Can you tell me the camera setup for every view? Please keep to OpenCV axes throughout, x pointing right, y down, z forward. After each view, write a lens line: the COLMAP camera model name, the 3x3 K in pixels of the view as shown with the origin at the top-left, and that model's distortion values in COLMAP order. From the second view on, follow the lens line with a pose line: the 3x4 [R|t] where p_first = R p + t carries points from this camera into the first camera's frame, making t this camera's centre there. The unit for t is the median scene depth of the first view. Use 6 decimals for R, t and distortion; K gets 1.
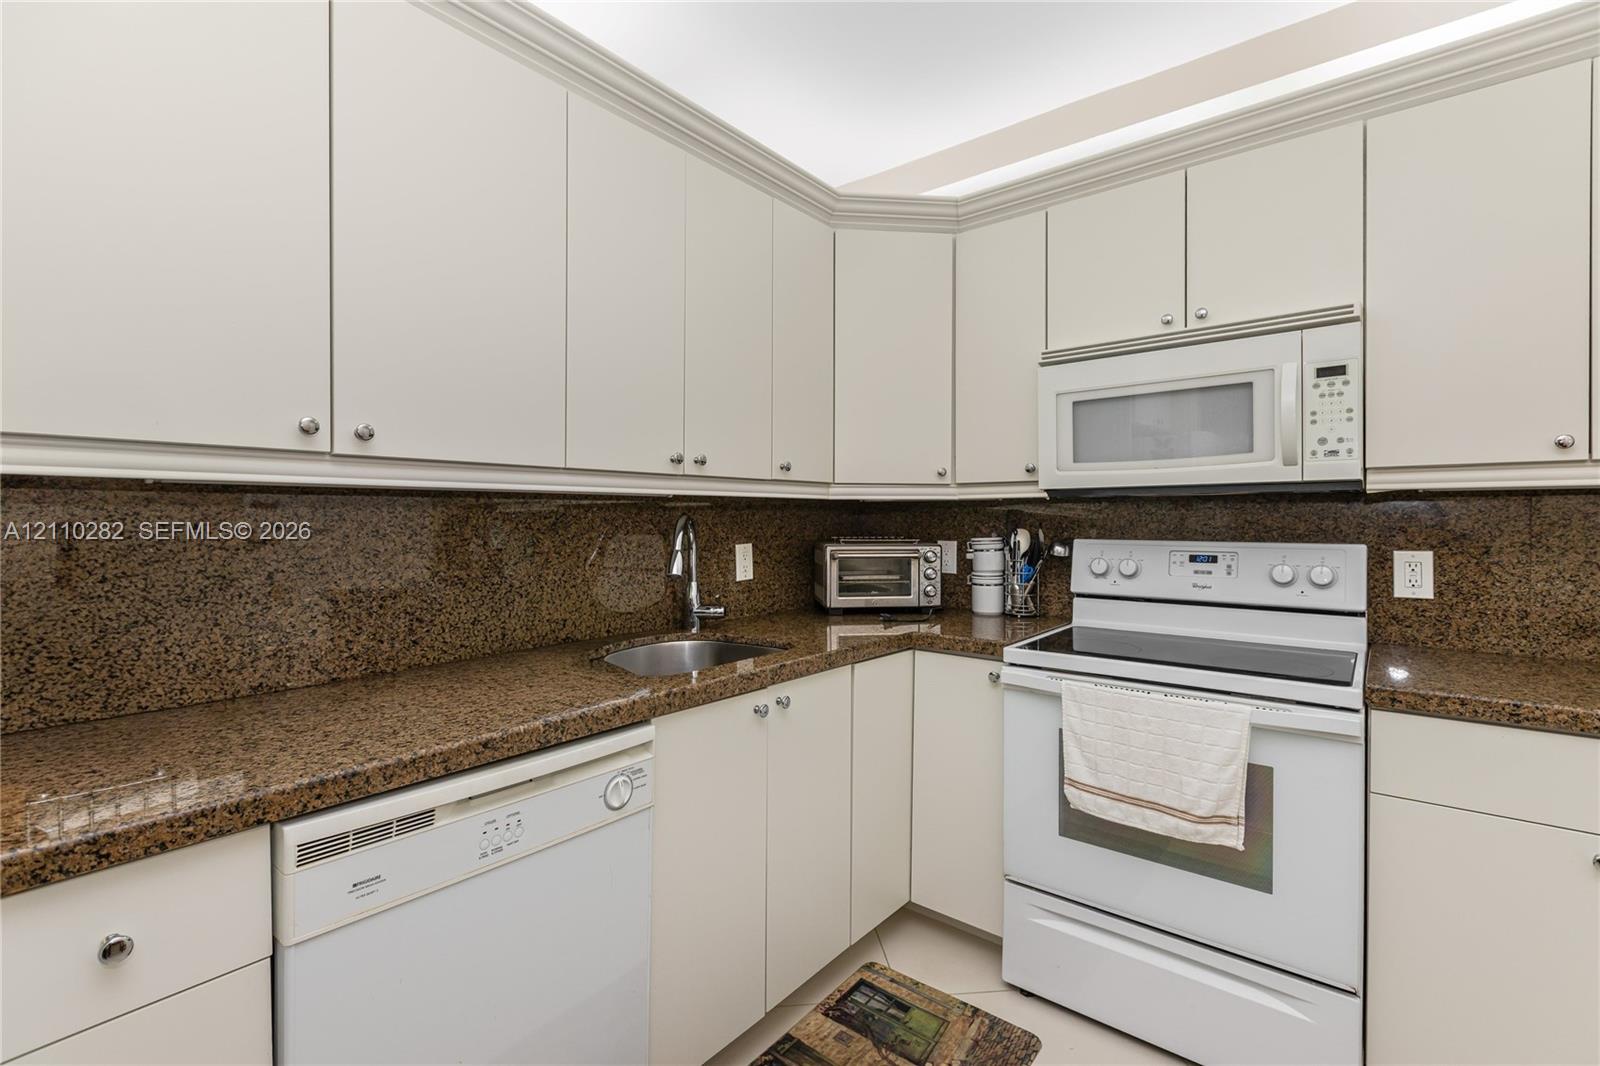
lens RADIAL K [[723.1, 0, 804.8], [0, 723.1, 510.8], [0, 0, 1]] dist [0.000205, -0.001078]
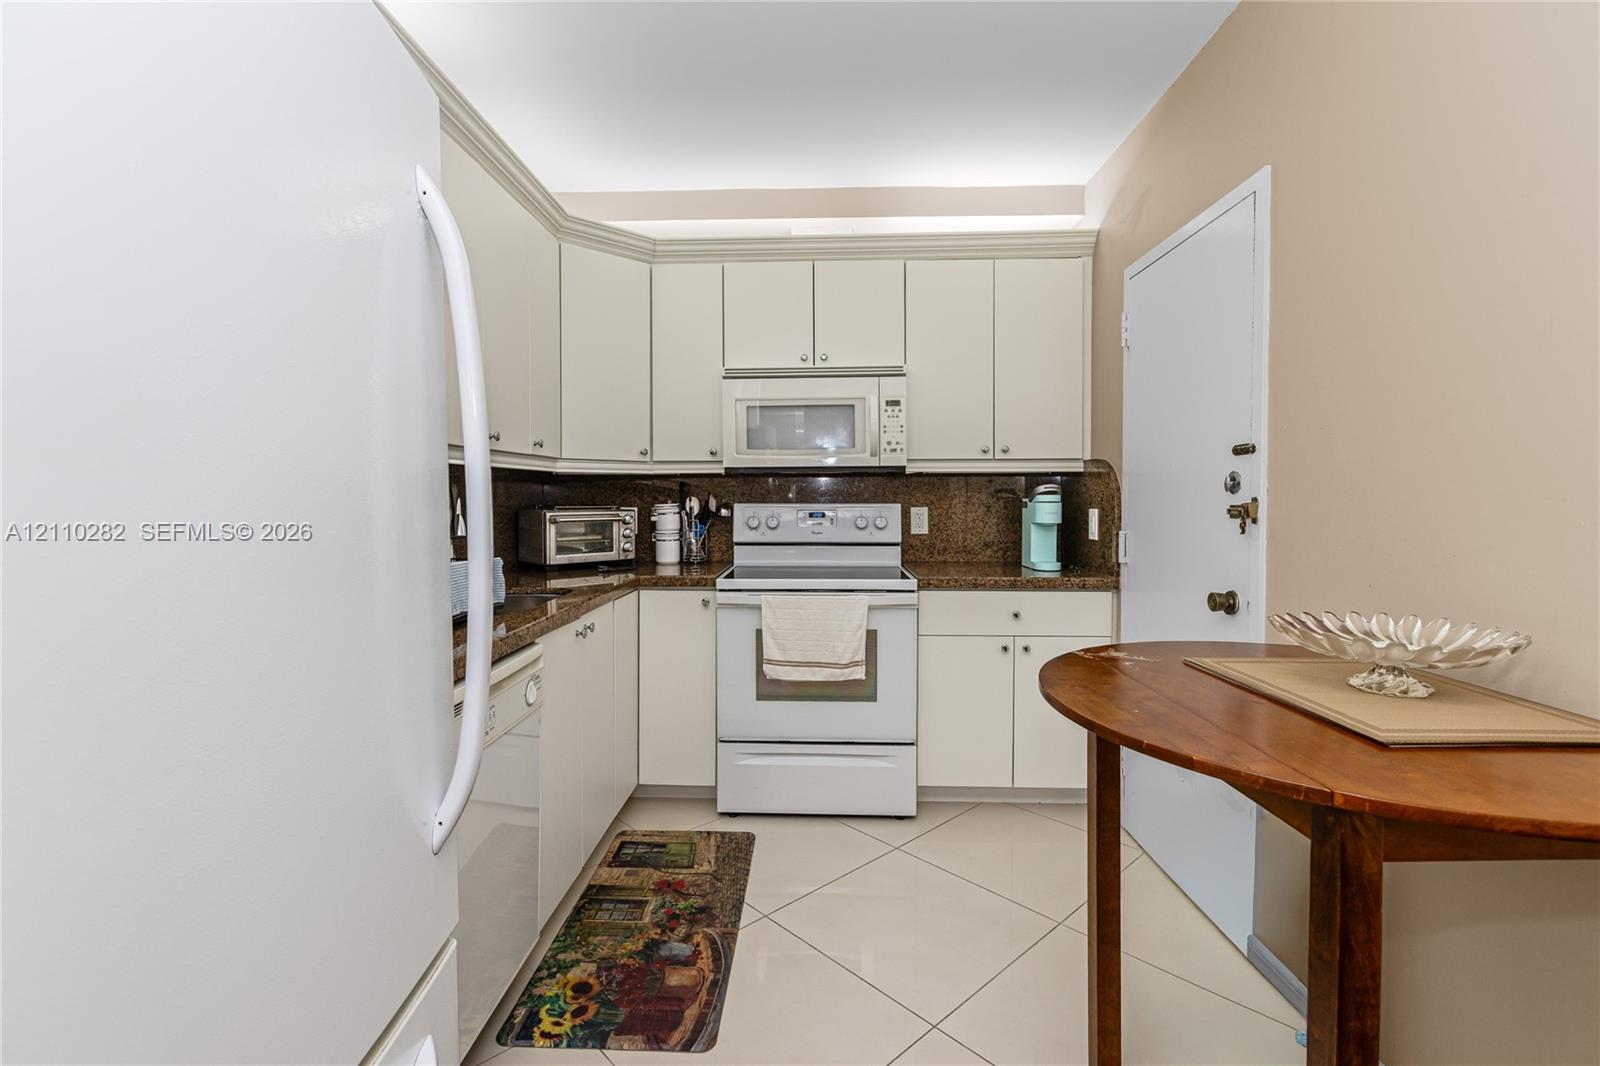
lens RADIAL K [[741.0, 0, 810.6], [0, 741.0, 490.4], [0, 0, 1]] dist [-0.017945, 0.011758]
pose [[0.786677, 0.001909, 0.617362, -0.458146], [-0.004782, 0.999984, 0.003002, 0.010495], [-0.617346, -0.005313, 0.786674, -0.241168]]
